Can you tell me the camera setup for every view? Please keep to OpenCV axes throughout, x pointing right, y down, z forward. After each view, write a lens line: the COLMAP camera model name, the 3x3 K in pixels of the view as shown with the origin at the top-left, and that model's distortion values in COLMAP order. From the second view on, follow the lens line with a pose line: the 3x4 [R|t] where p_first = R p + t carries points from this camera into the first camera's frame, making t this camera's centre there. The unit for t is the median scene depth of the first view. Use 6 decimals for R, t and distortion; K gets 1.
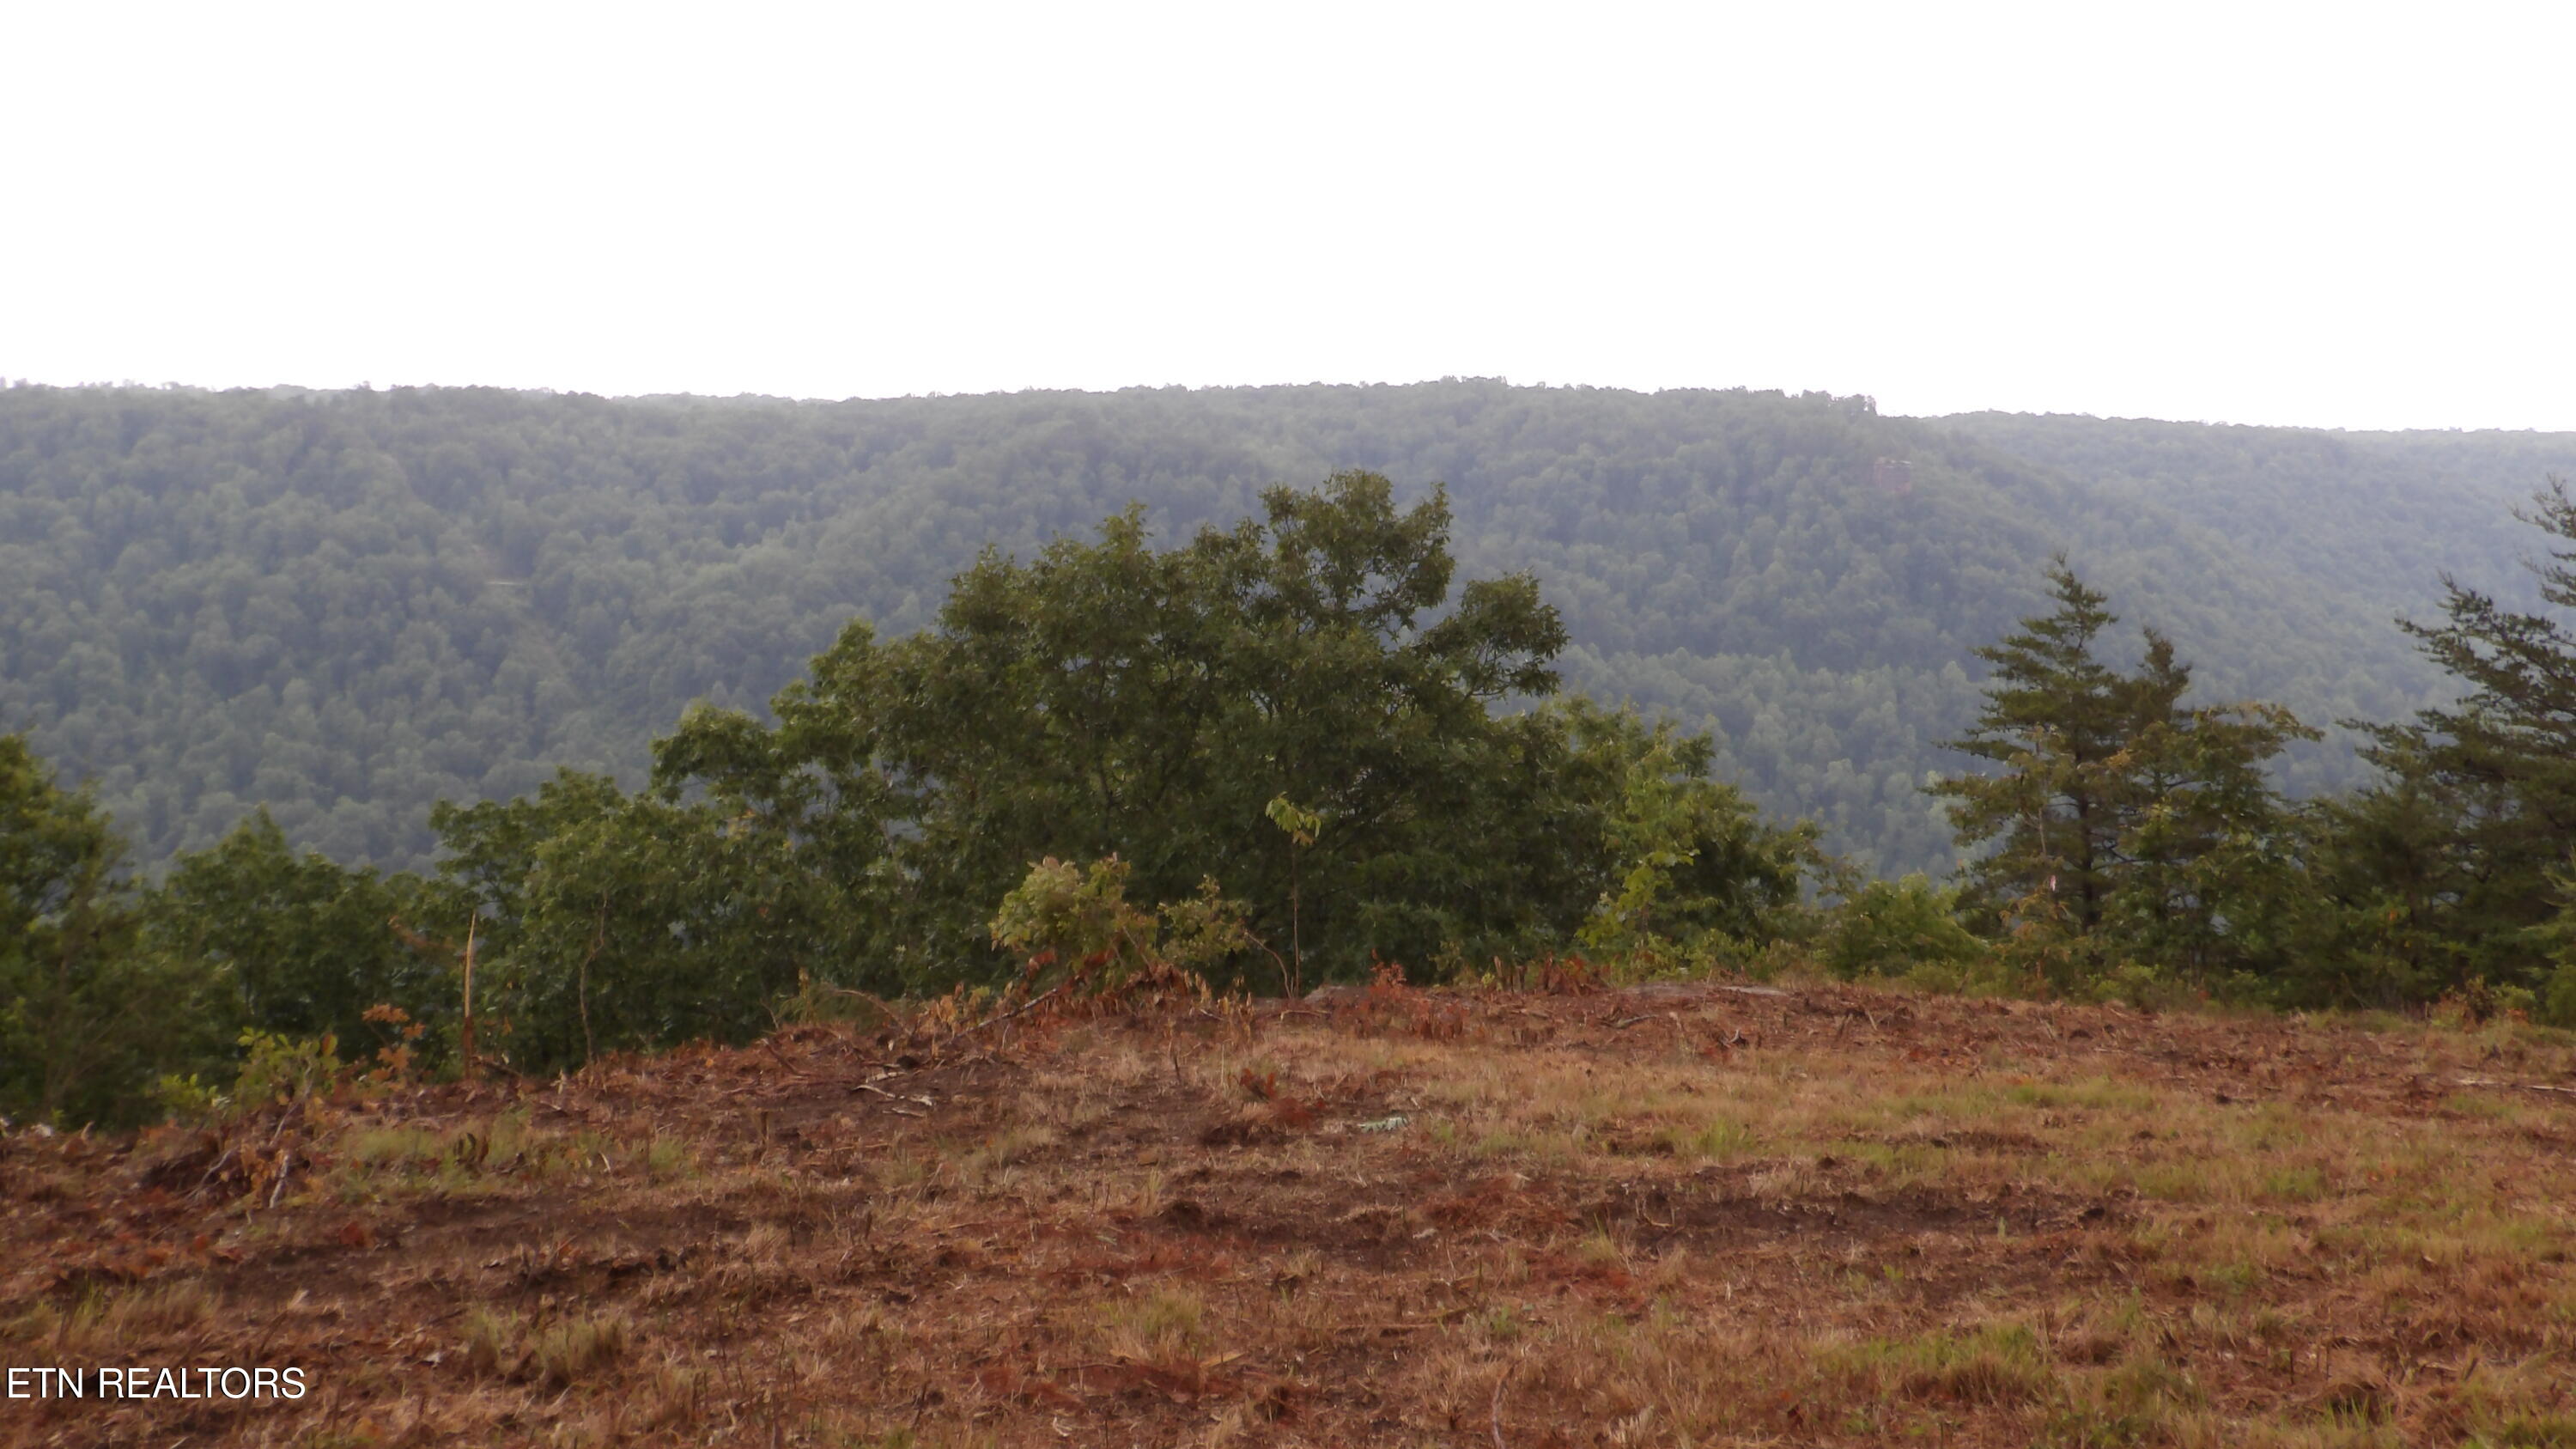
lens RADIAL K [[3235.2, 0, 1289.5], [0, 3235.2, 710.4], [0, 0, 1]] dist [-0.001613, -0.088524]
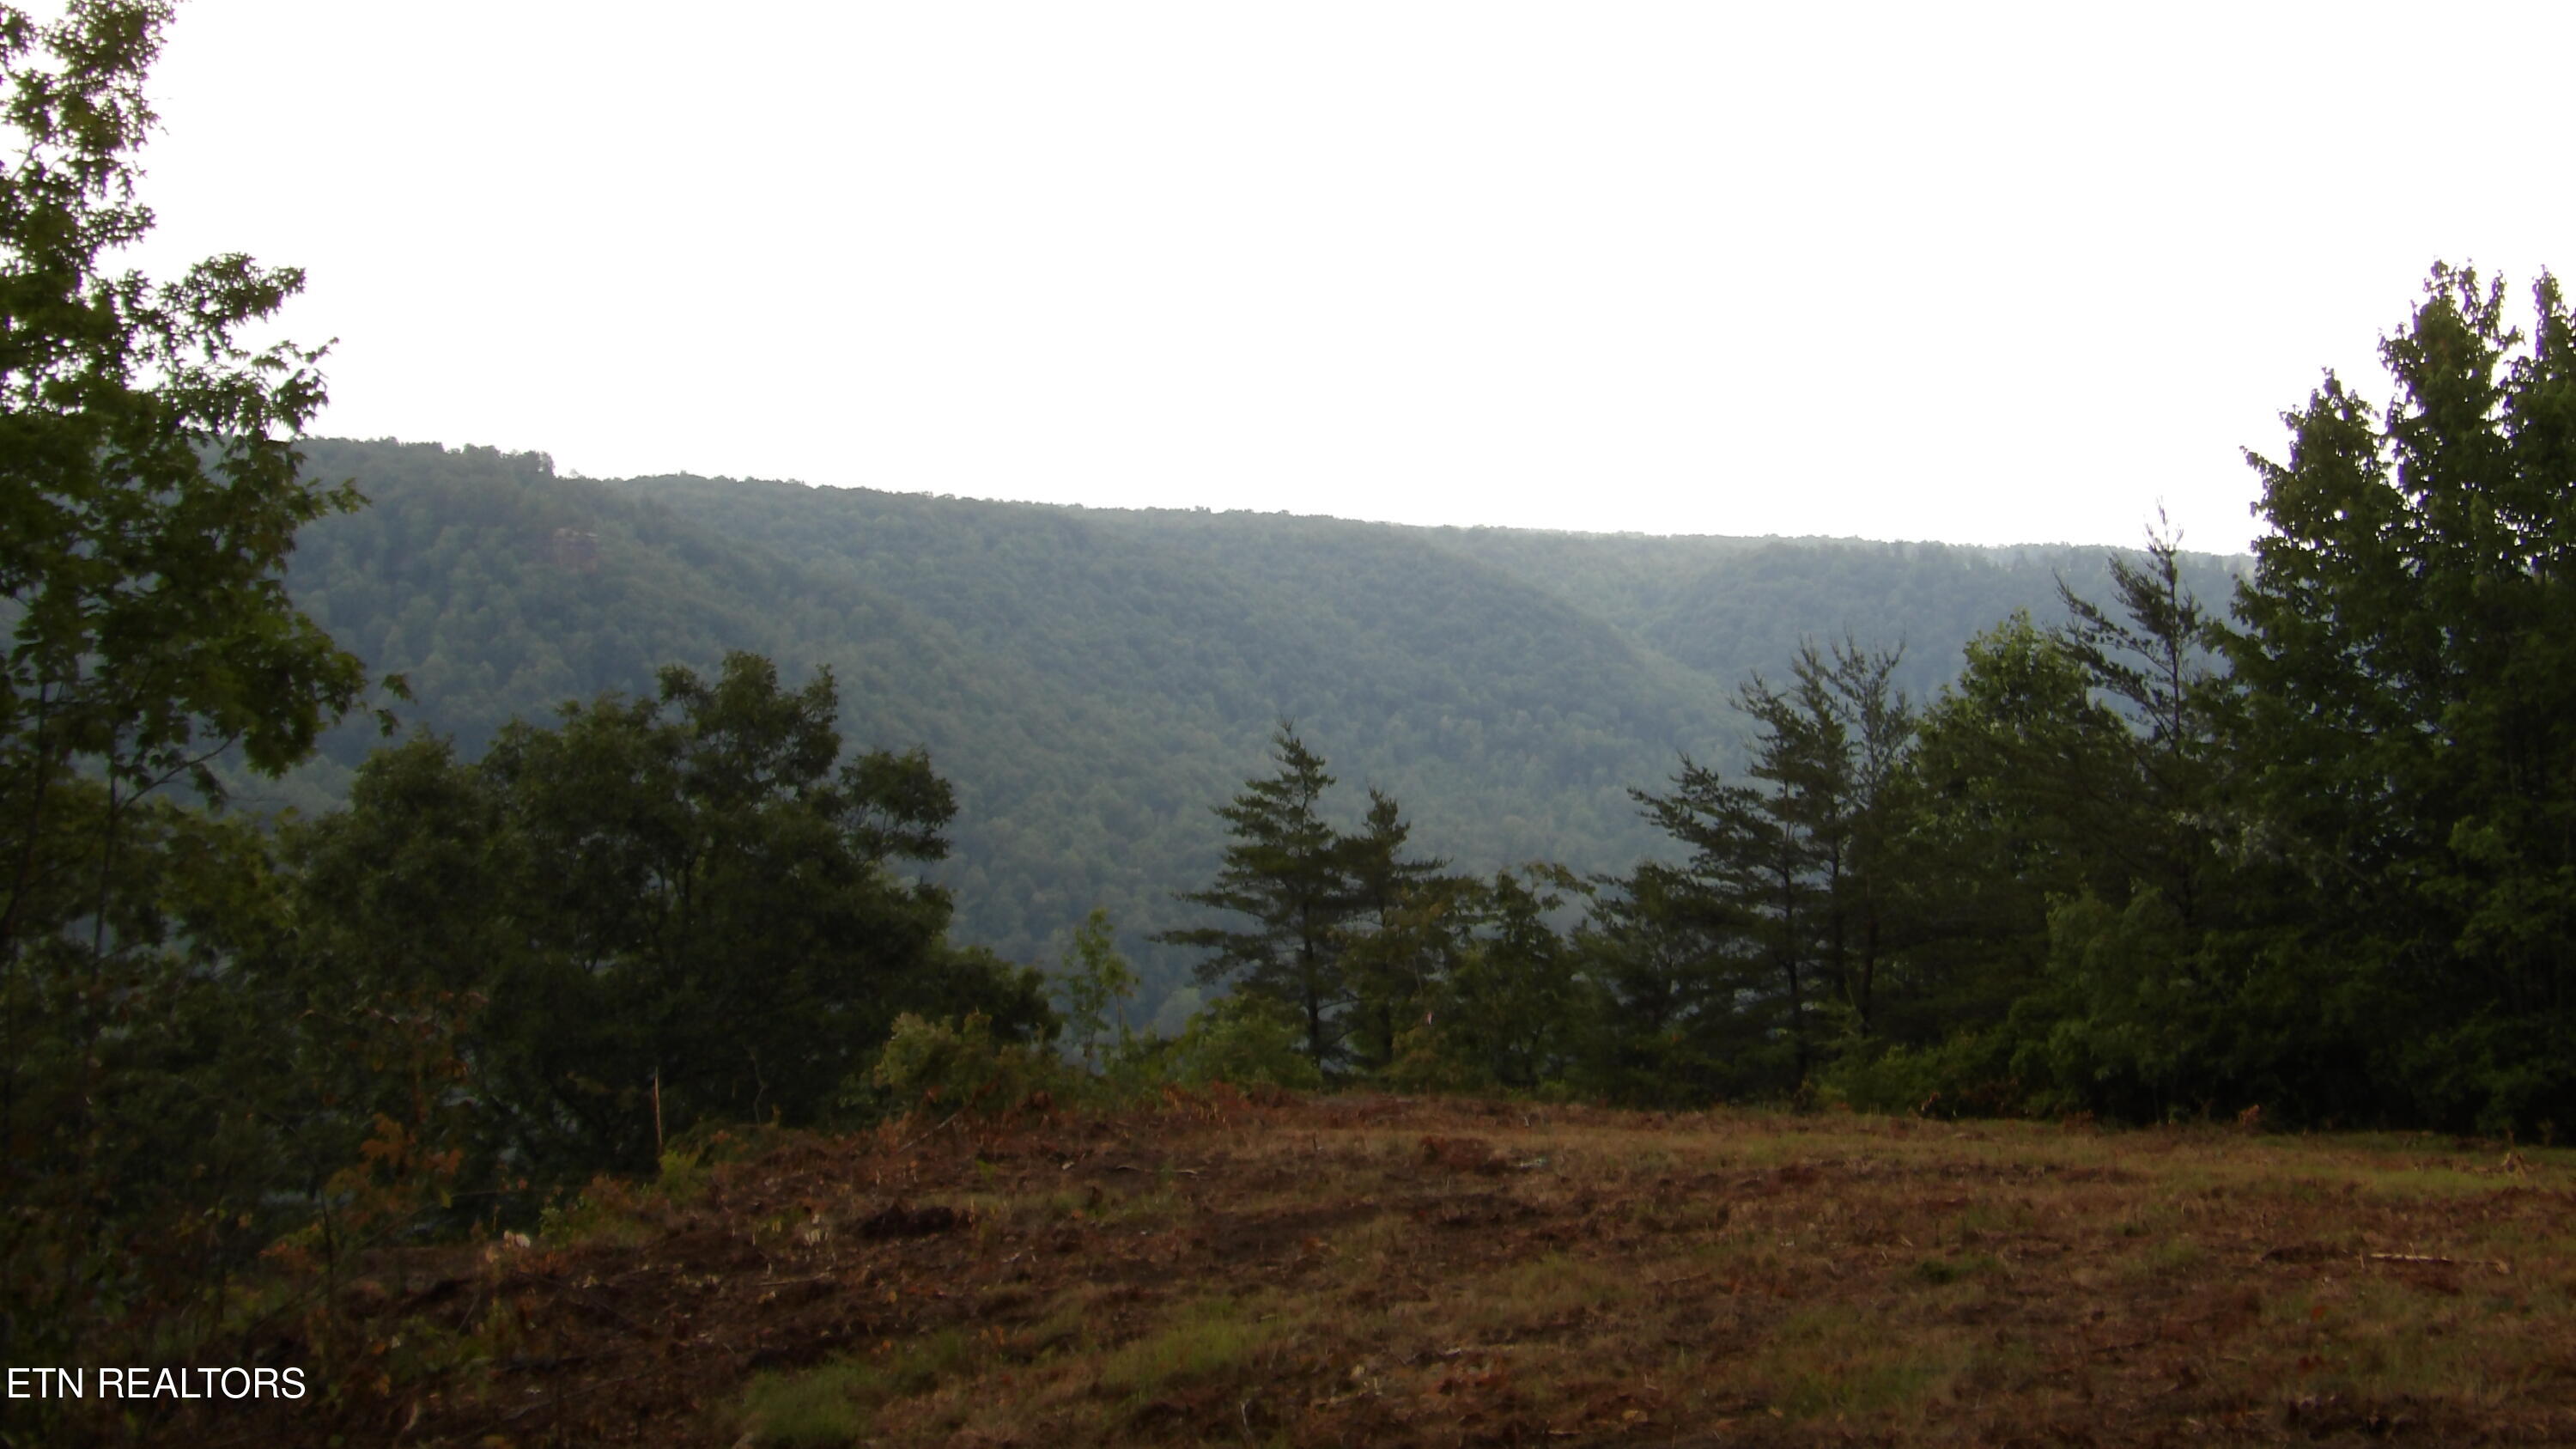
lens RADIAL K [[4083.2, 0, 1295.8], [0, 4083.2, 666.6], [0, 0, 1]] dist [0.003658, 0.186596]
pose [[0.925879, 0.009378, 0.377704, -0.336323], [0.005434, 0.999258, -0.038133, -0.016628], [-0.377782, 0.037360, 0.925141, -0.341442]]
